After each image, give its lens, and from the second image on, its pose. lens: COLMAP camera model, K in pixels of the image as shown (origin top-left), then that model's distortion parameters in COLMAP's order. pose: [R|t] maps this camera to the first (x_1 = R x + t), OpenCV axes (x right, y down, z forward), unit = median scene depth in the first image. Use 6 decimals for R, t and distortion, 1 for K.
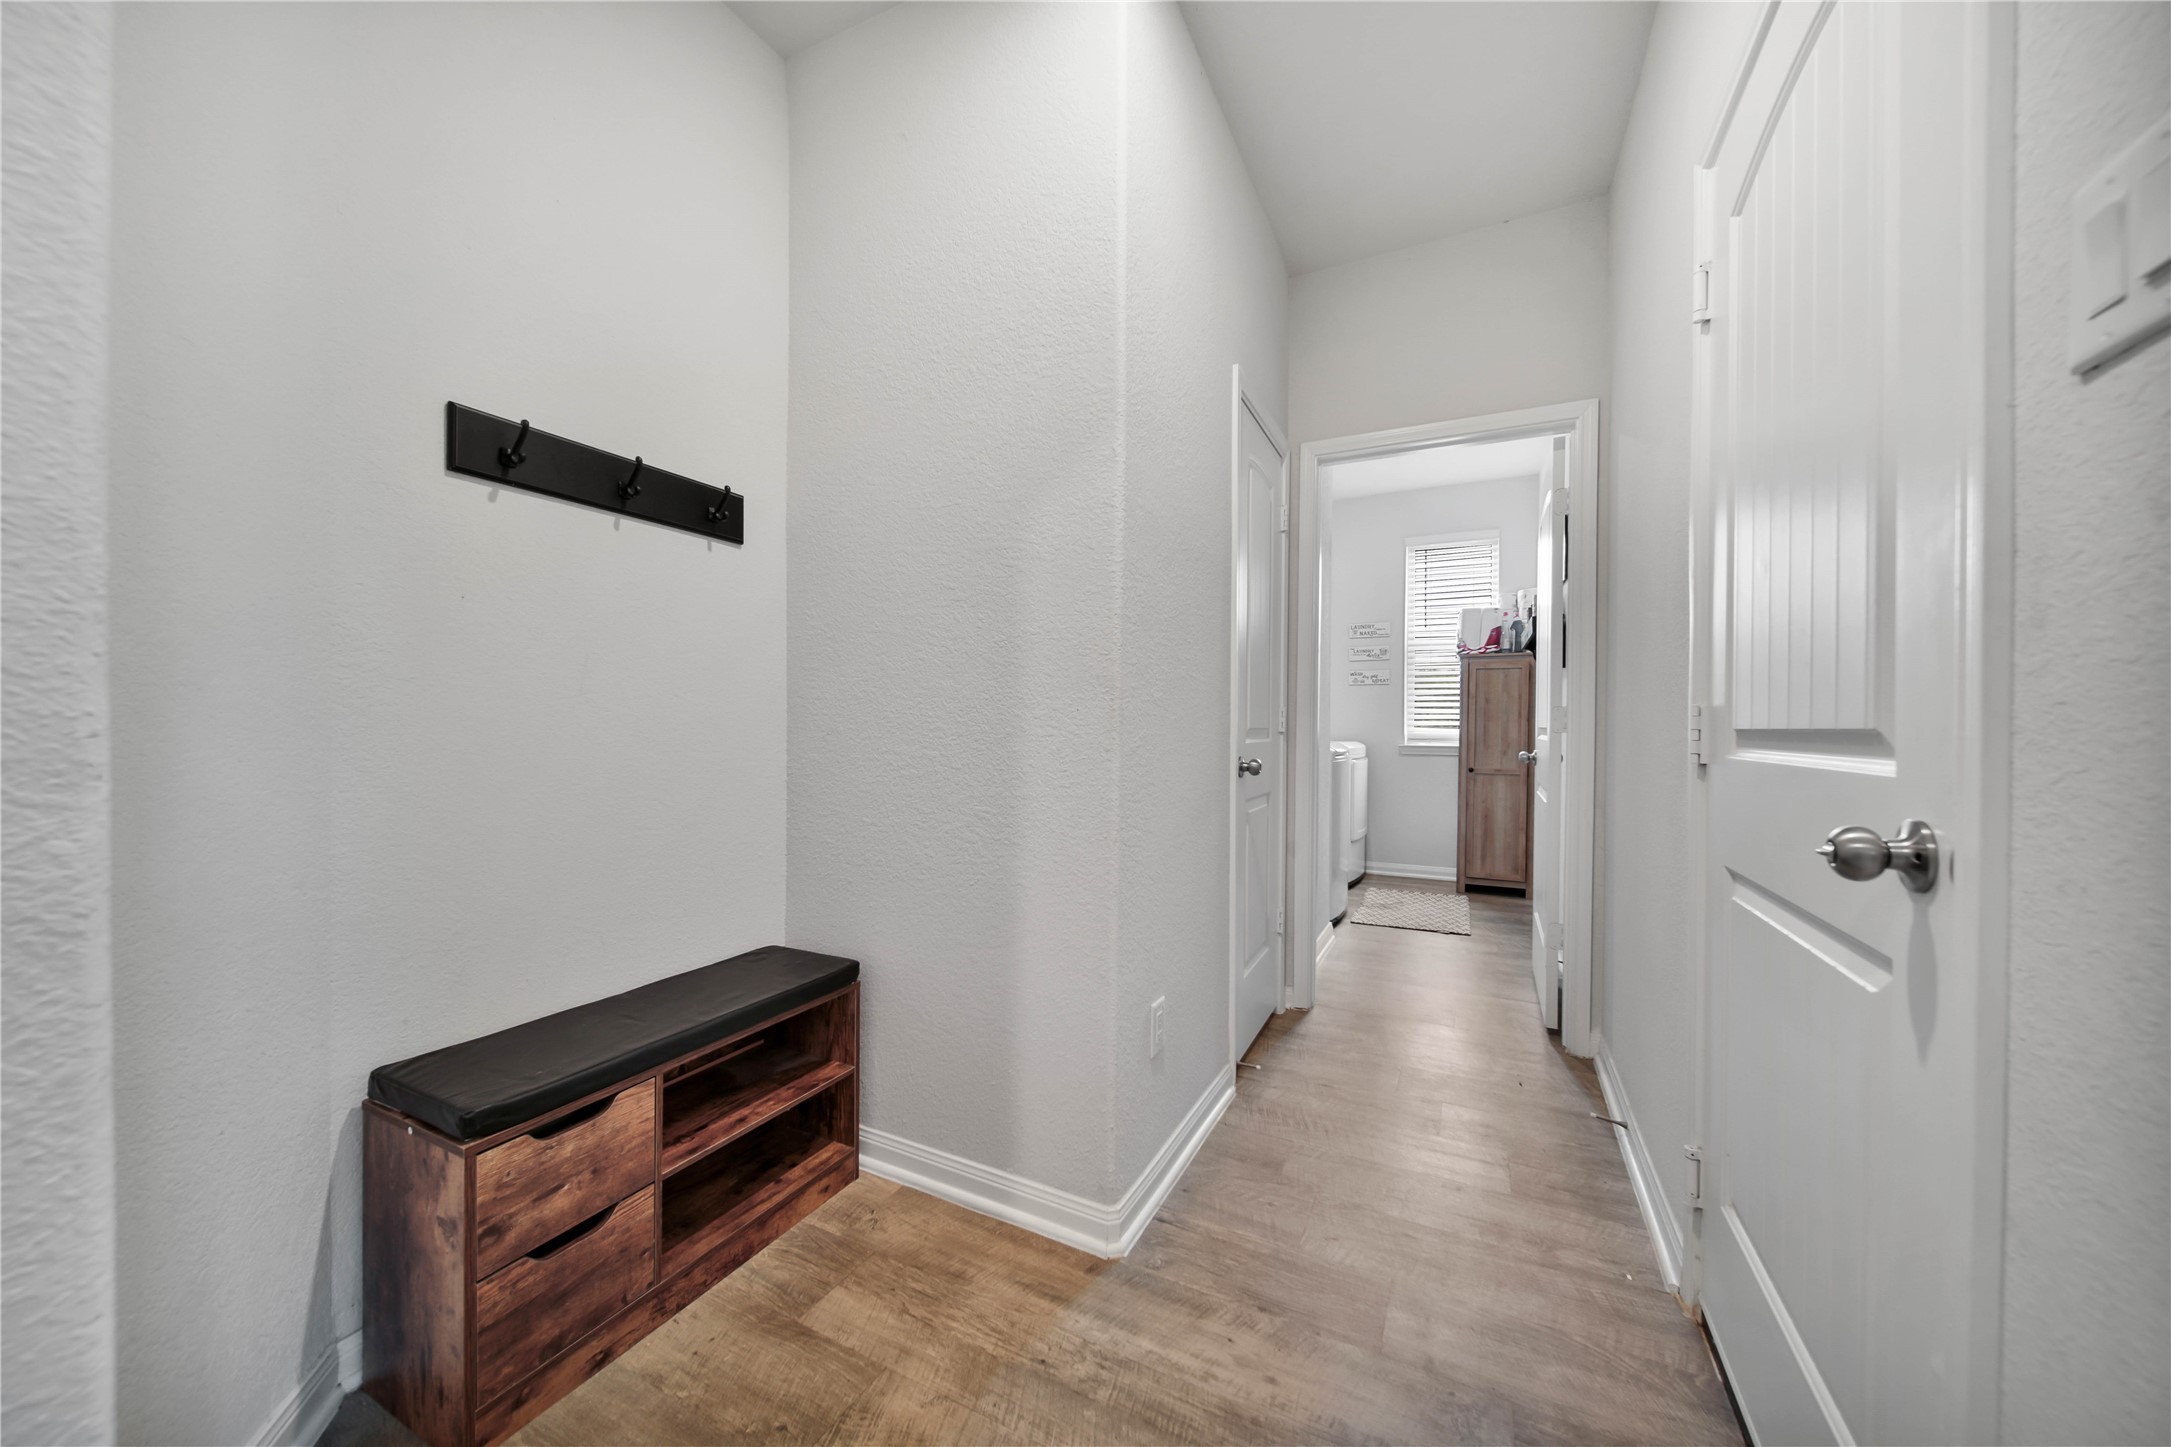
lens RADIAL K [[779.4, 0, 1082.8], [0, 779.4, 727.6], [0, 0, 1]] dist [-0.003778, -0.000322]
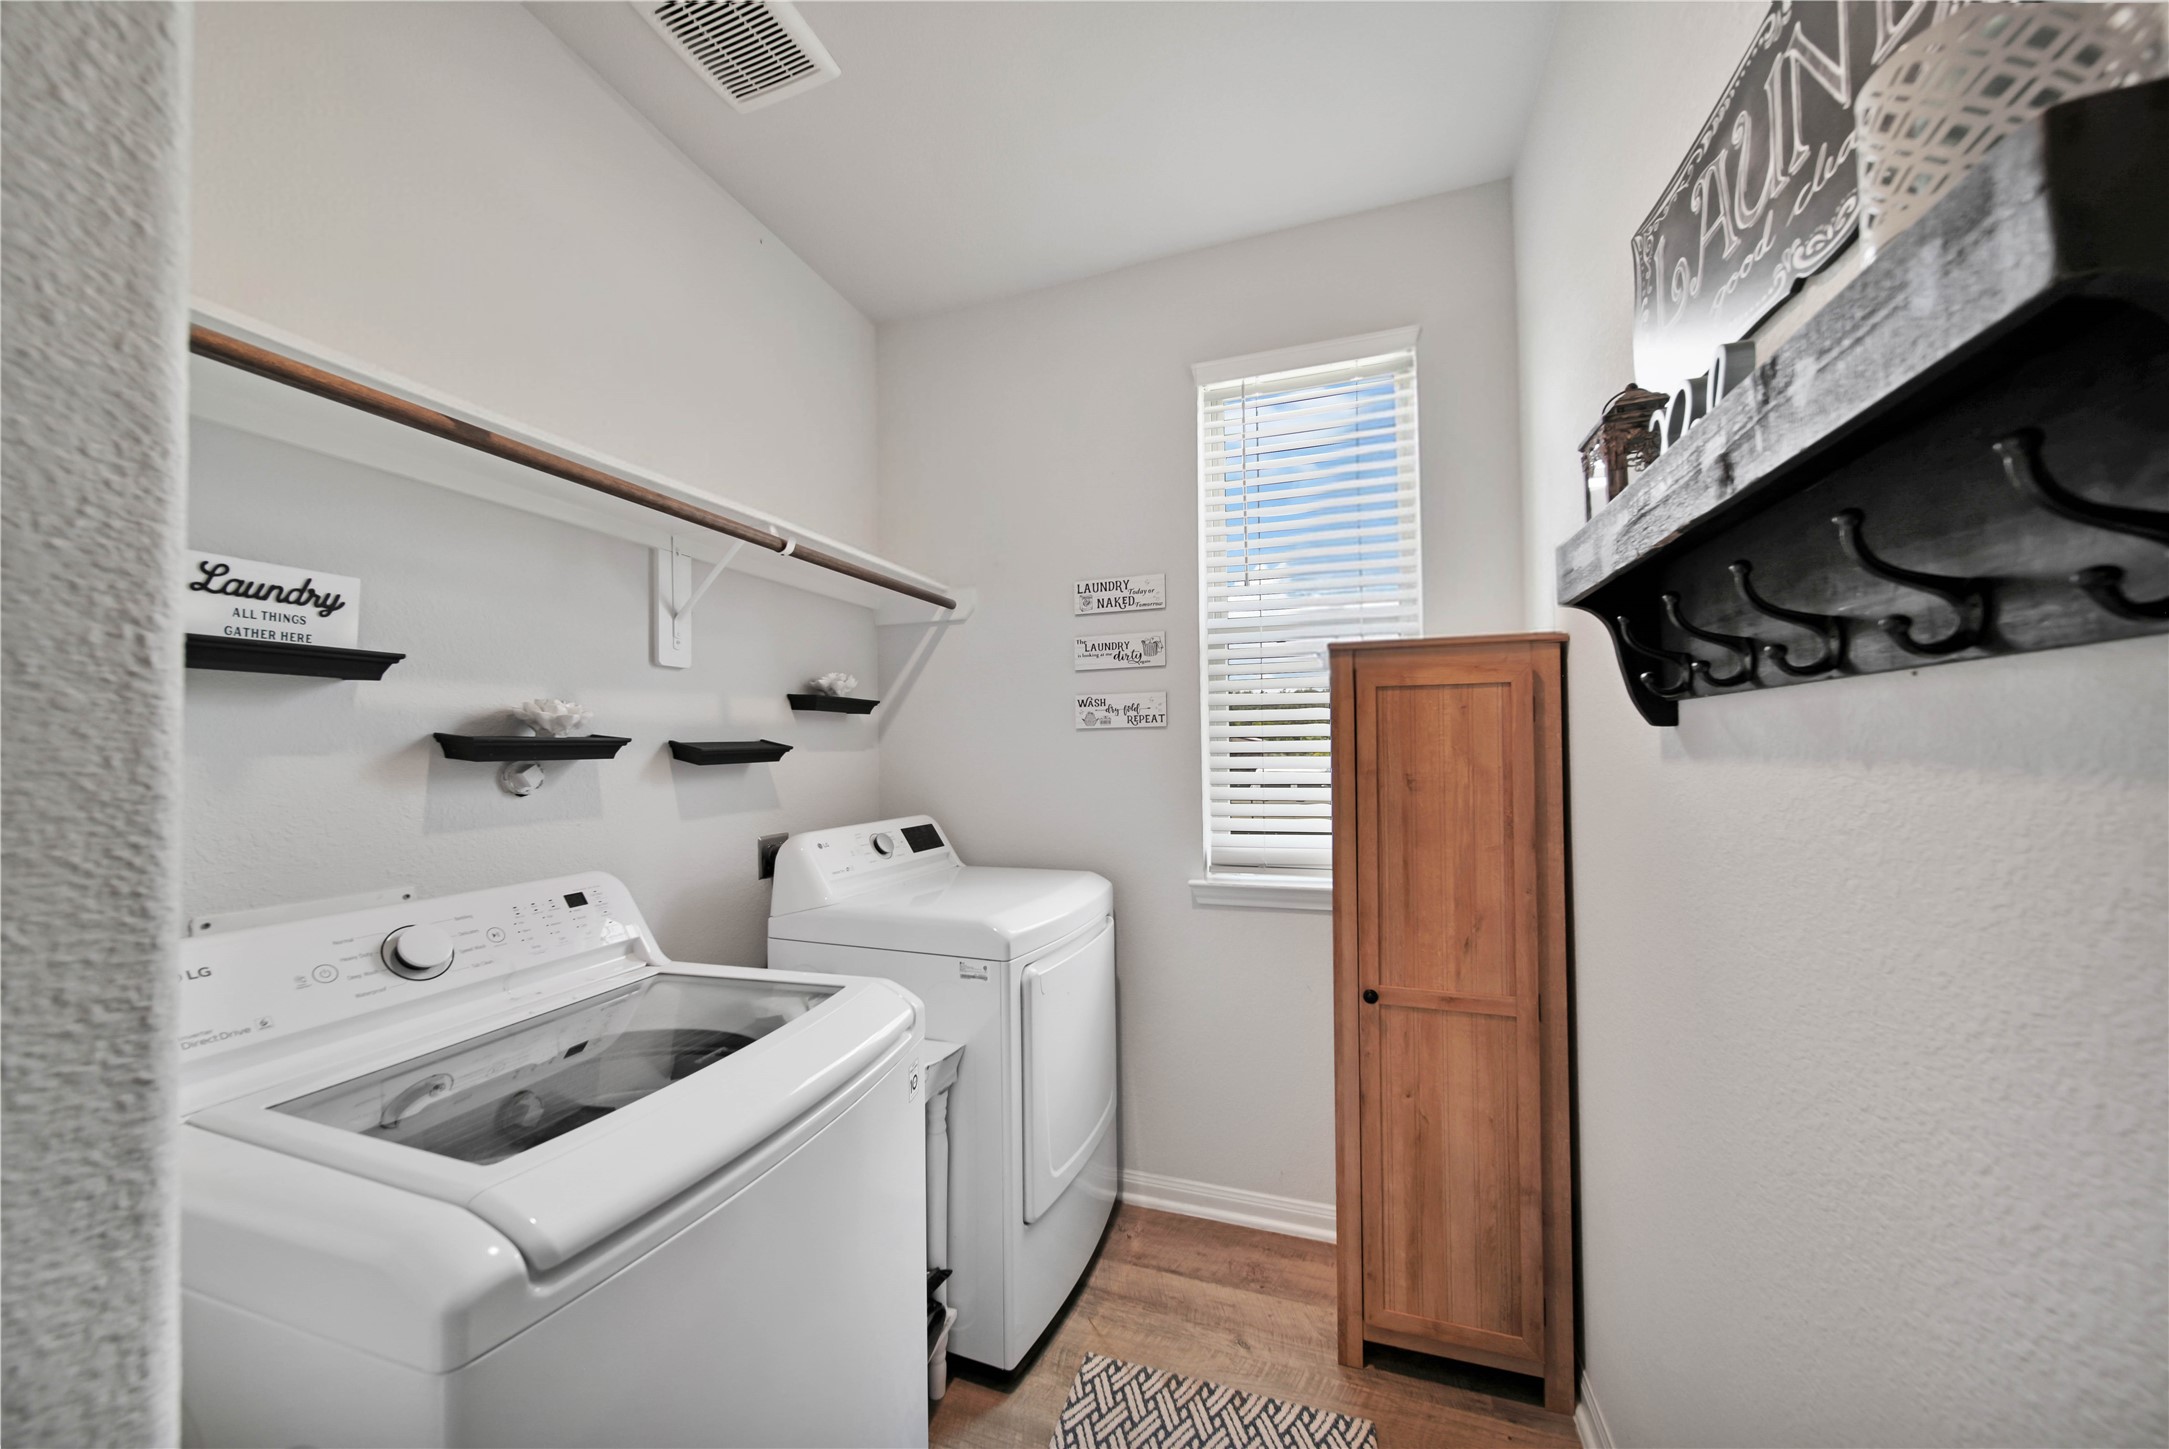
lens RADIAL K [[778.7, 0, 1079.5], [0, 778.7, 728.4], [0, 0, 1]] dist [-0.003778, -0.000322]
pose [[0.990624, -0.017826, 0.135451, 0.333570], [0.020890, 0.999556, -0.021234, -0.053358], [-0.135013, 0.023864, 0.990556, 0.686331]]
